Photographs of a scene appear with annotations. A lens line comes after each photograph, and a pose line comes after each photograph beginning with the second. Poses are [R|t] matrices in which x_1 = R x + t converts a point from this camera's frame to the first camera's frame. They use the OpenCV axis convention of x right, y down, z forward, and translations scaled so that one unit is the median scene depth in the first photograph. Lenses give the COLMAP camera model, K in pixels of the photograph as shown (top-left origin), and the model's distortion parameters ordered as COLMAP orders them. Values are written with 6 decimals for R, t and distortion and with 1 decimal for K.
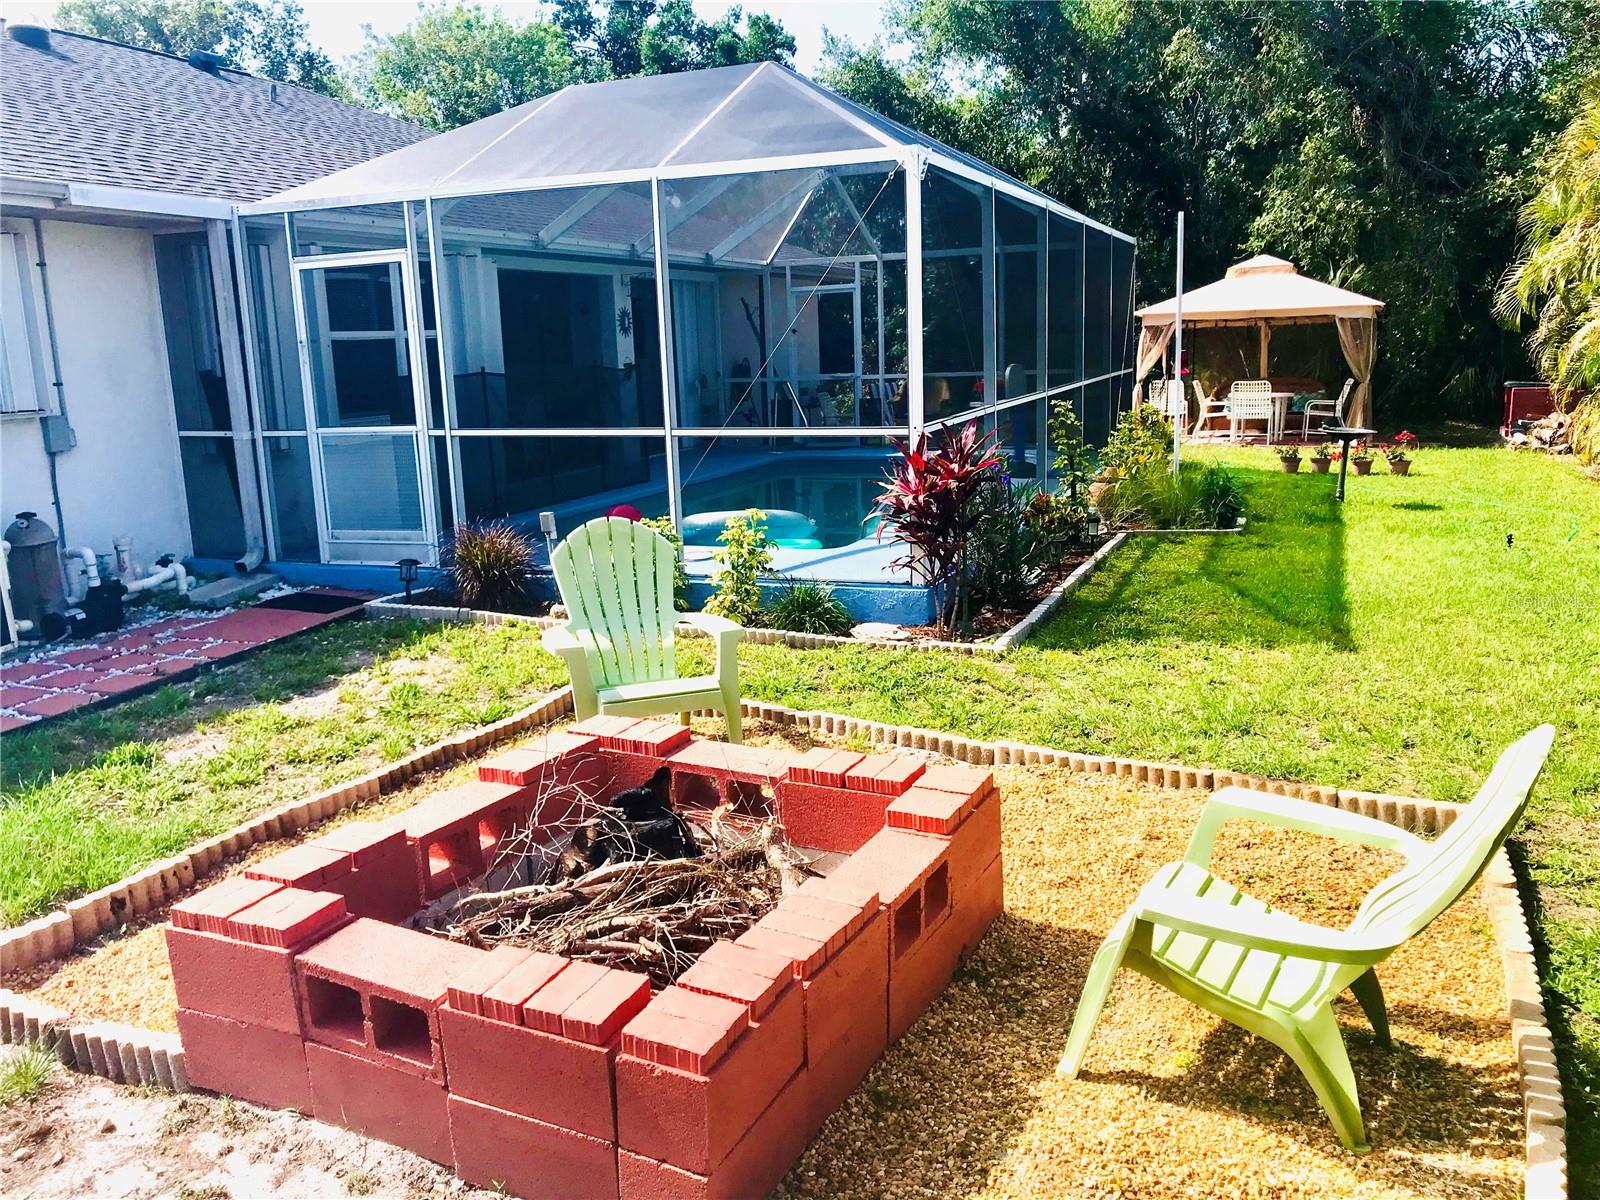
lens RADIAL K [[1311.3, 0, 759.8], [0, 1311.3, 594.7], [0, 0, 1]] dist [0.065154, -0.089050]
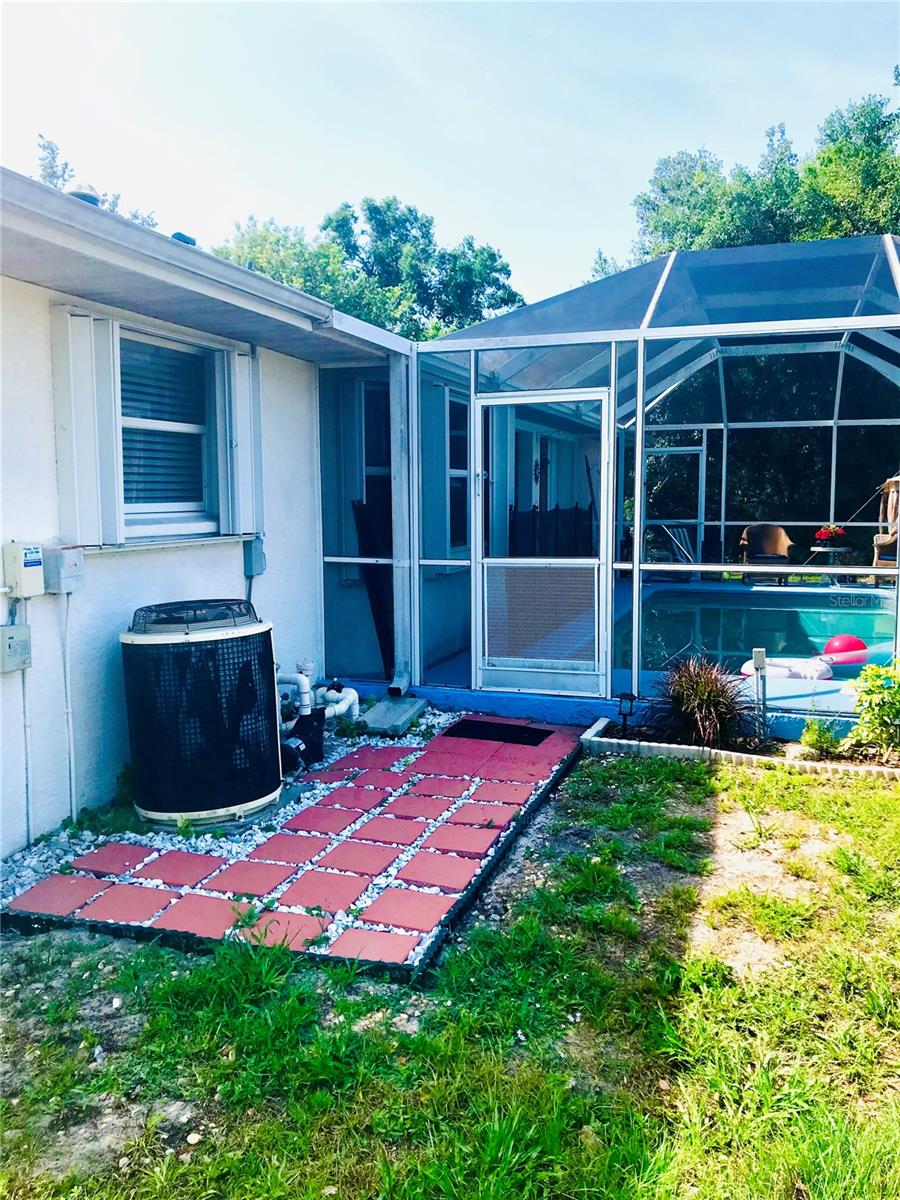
lens RADIAL K [[983.5, 0, 450.0], [0, 983.5, 600.0], [0, 0, 1]] dist [0.065154, -0.089050]
pose [[0.997676, 0.026676, 0.062702, -0.207255], [-0.021328, 0.996198, -0.084472, -0.014537], [-0.064717, 0.082939, 0.994451, 0.124588]]
